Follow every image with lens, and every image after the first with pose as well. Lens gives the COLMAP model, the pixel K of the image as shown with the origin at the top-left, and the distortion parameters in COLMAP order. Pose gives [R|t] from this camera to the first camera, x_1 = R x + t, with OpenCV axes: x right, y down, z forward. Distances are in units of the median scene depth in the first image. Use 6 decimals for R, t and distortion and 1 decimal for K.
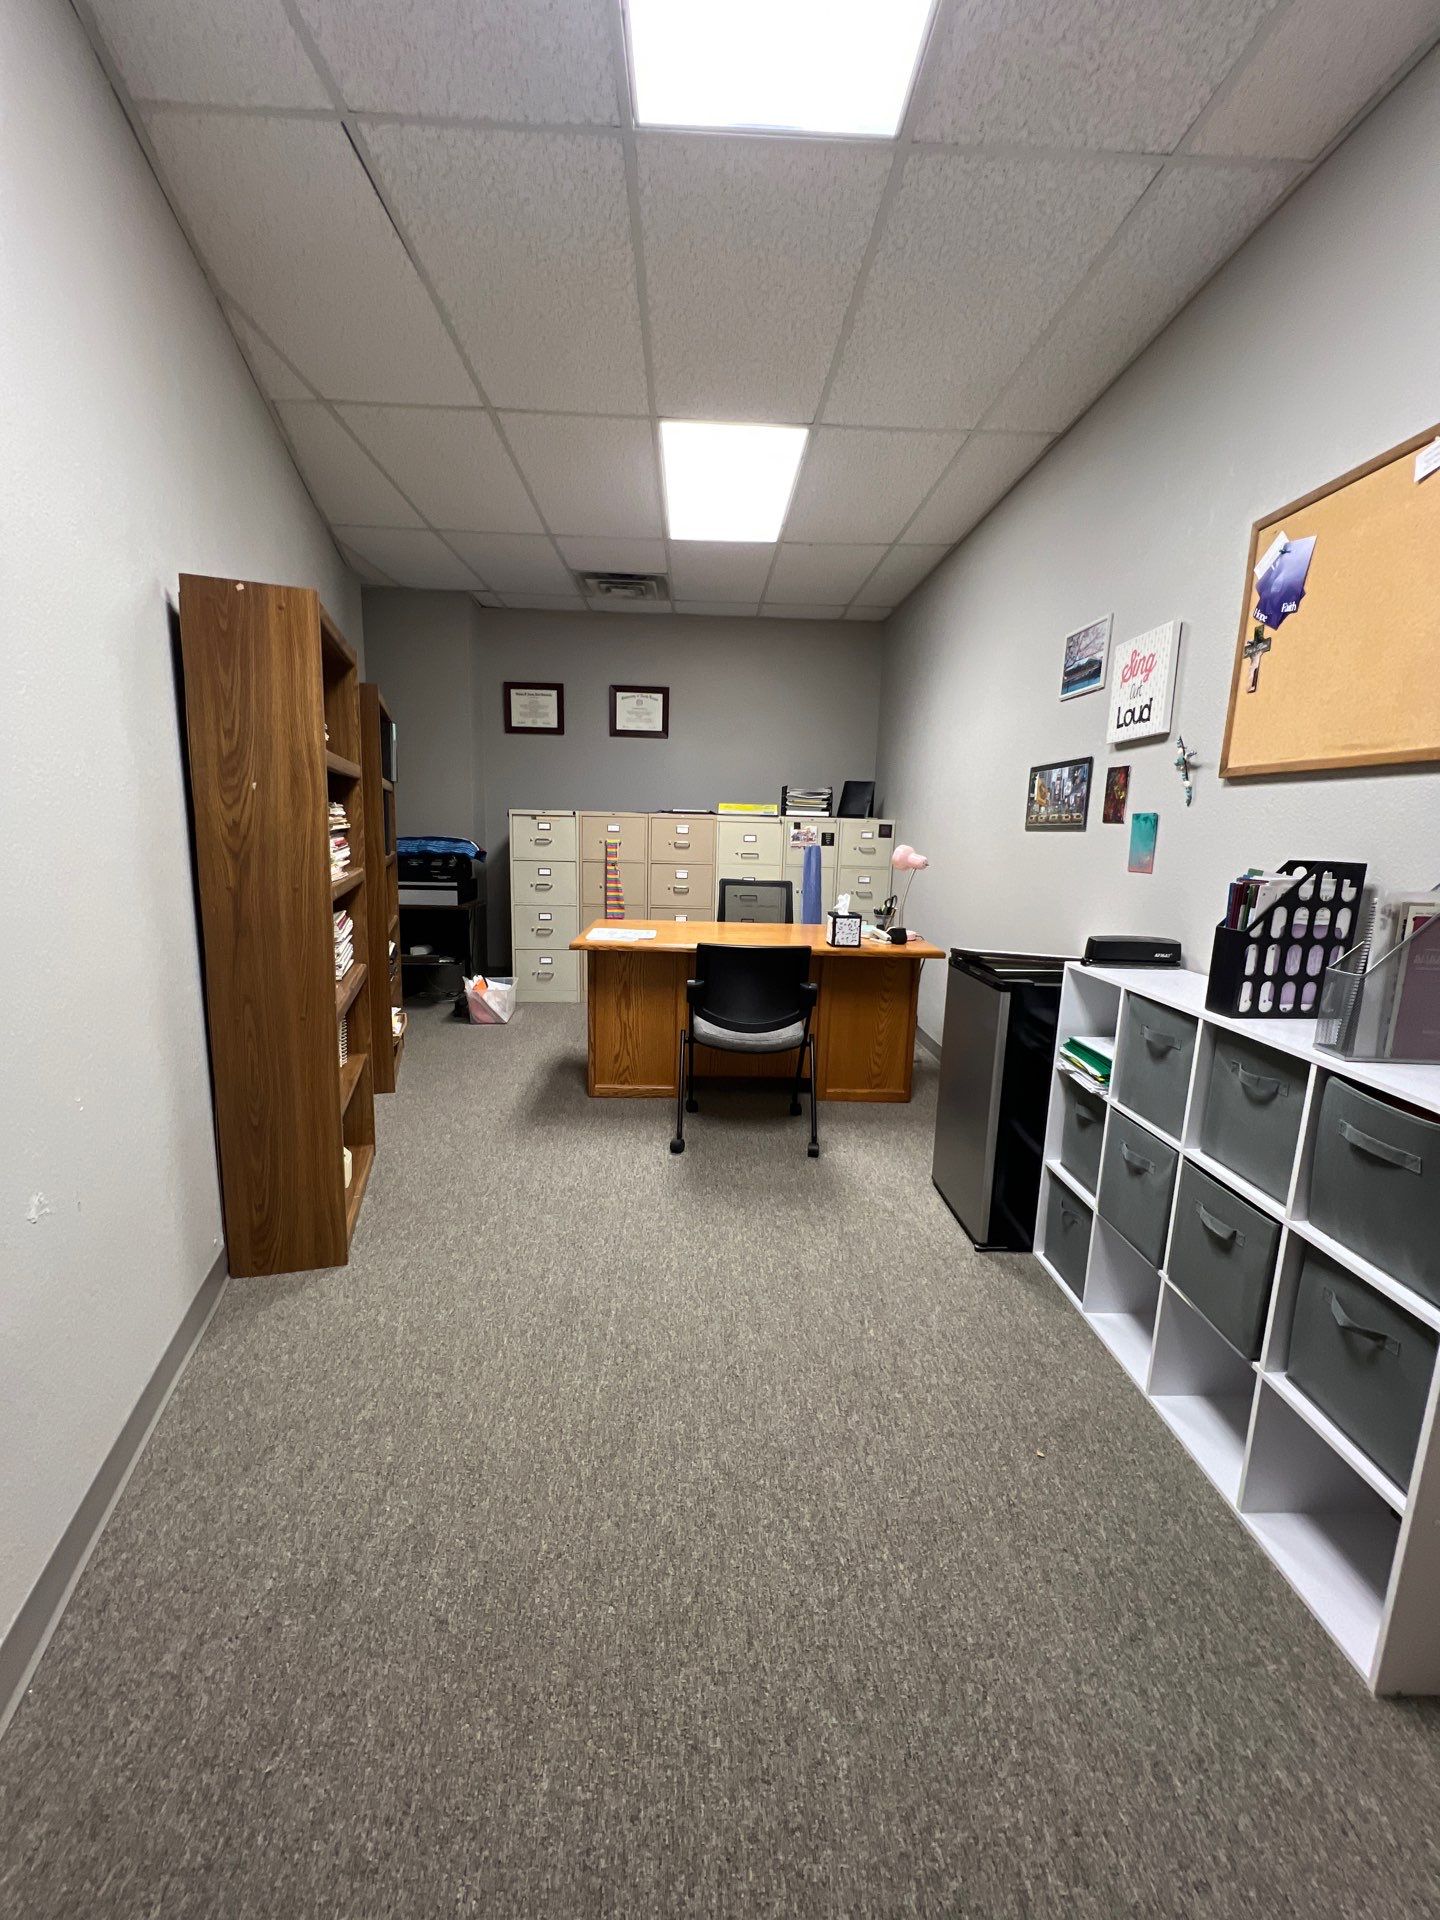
lens RADIAL K [[757.6, 0, 720.0], [0, 757.6, 960.0], [0, 0, 1]] dist [0.000918, 0.000058]
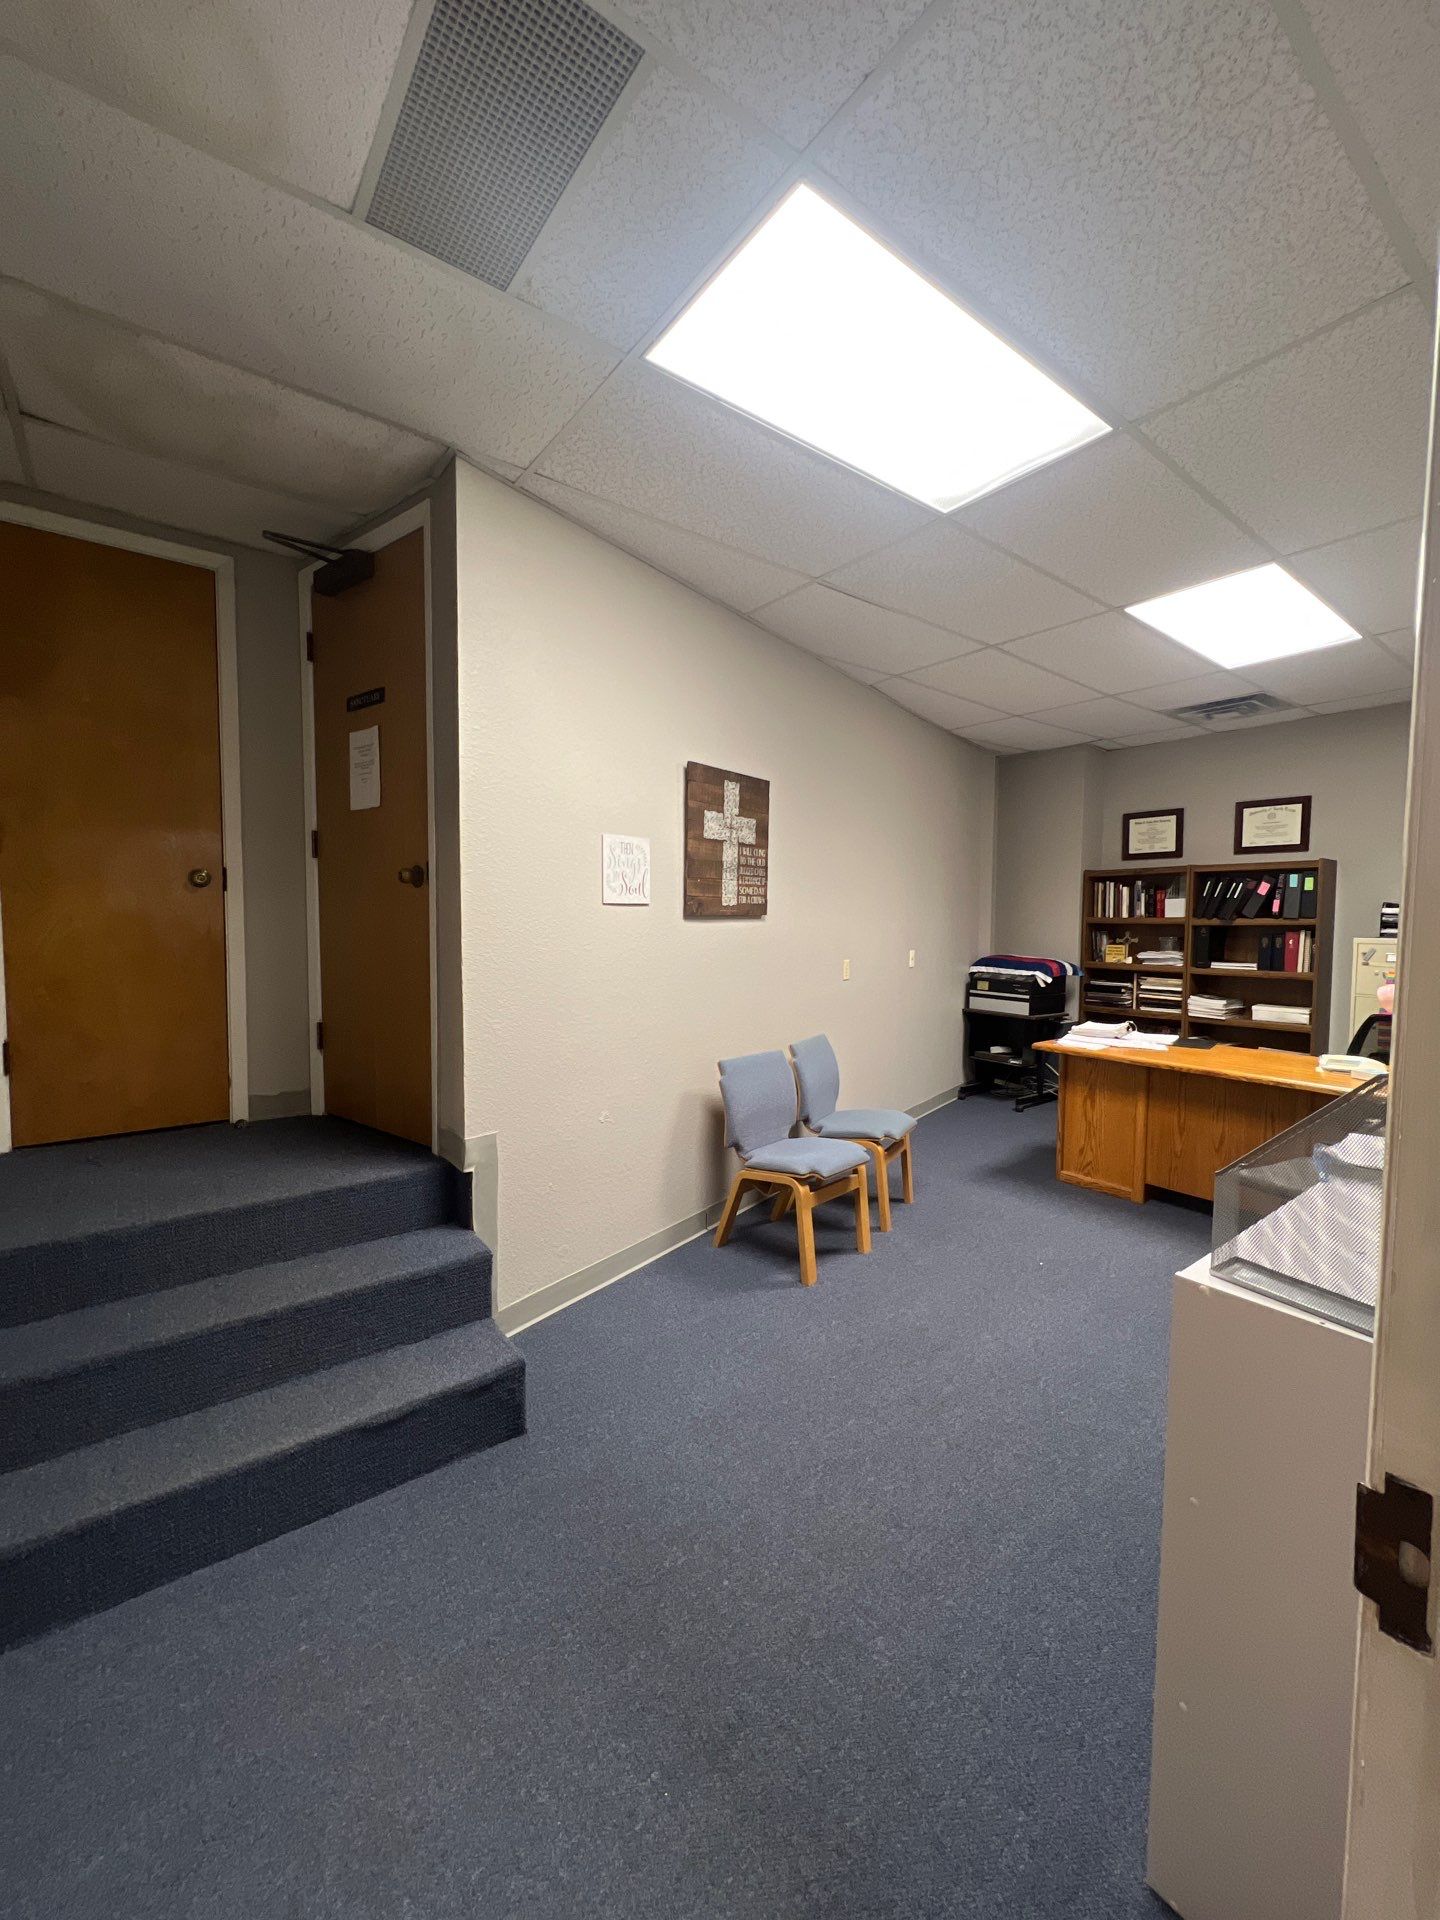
lens RADIAL K [[757.6, 0, 720.0], [0, 757.6, 960.0], [0, 0, 1]] dist [0.000918, 0.000058]
pose [[0.579930, 0.024191, -0.814307, 0.319999], [-0.159137, 0.983667, -0.084111, 0.025217], [0.798972, 0.178365, 0.574308, -0.056955]]
